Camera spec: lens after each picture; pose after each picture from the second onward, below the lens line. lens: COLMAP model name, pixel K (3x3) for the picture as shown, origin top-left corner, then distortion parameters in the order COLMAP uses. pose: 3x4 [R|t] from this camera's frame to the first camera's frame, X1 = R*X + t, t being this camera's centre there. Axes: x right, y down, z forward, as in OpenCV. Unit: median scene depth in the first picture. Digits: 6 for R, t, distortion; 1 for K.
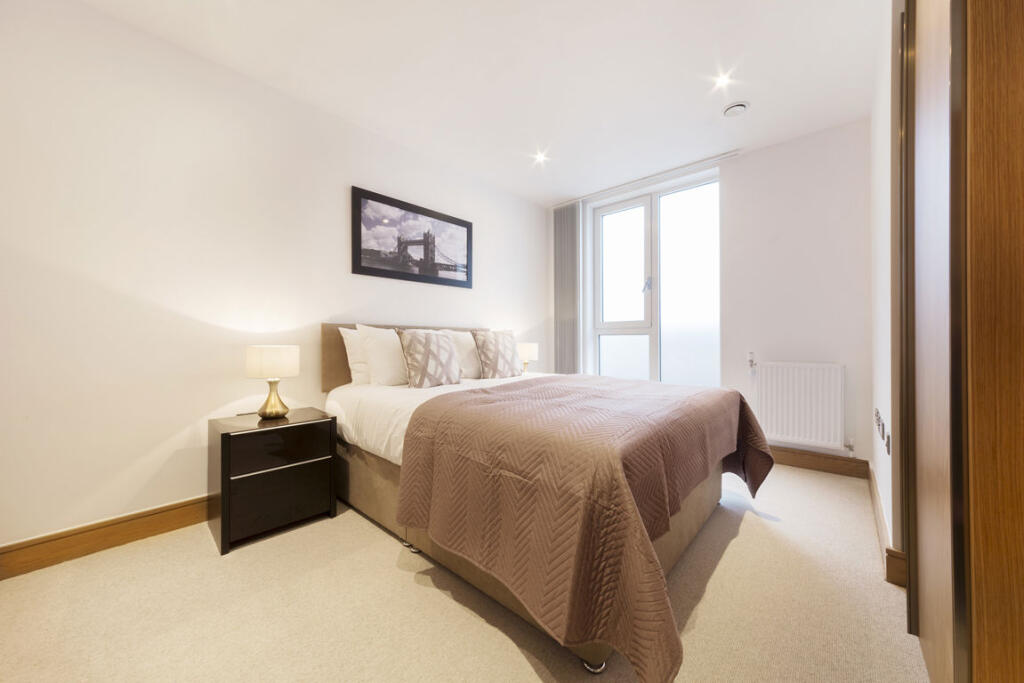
lens RADIAL K [[355.8, 0, 509.0], [0, 355.8, 343.1], [0, 0, 1]] dist [0.001704, -0.000105]
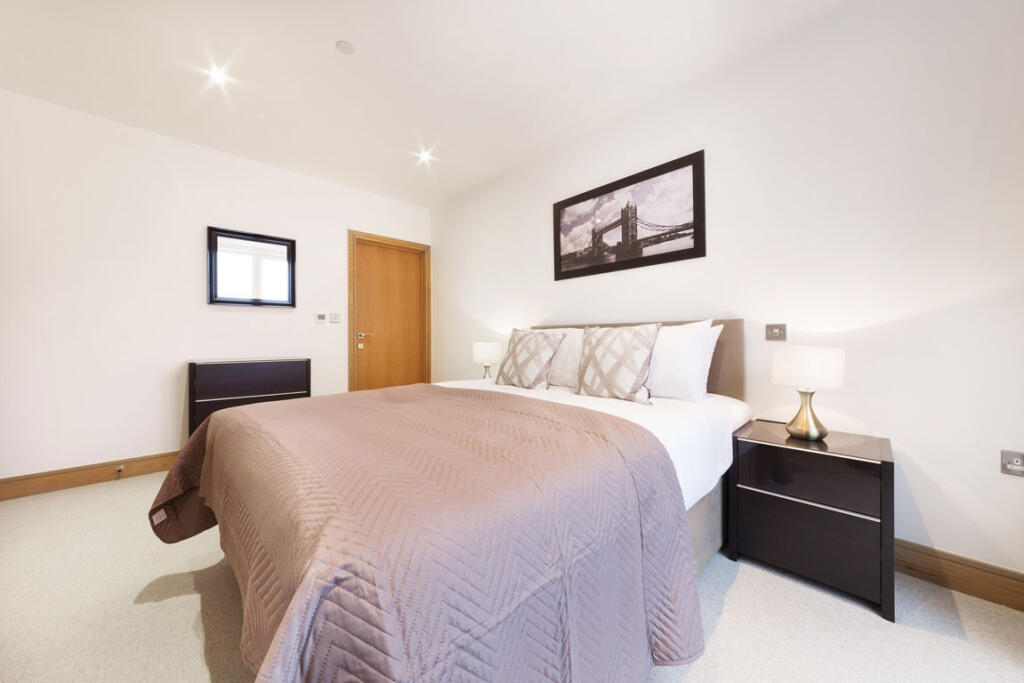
lens RADIAL K [[355.8, 0, 494.4], [0, 355.8, 336.0], [0, 0, 1]] dist [0.001704, -0.000105]
pose [[-0.087156, -0.014906, -0.996083, 0.625197], [-0.021883, 0.999675, -0.013045, -0.002875], [0.995954, 0.020660, -0.087453, 0.824892]]
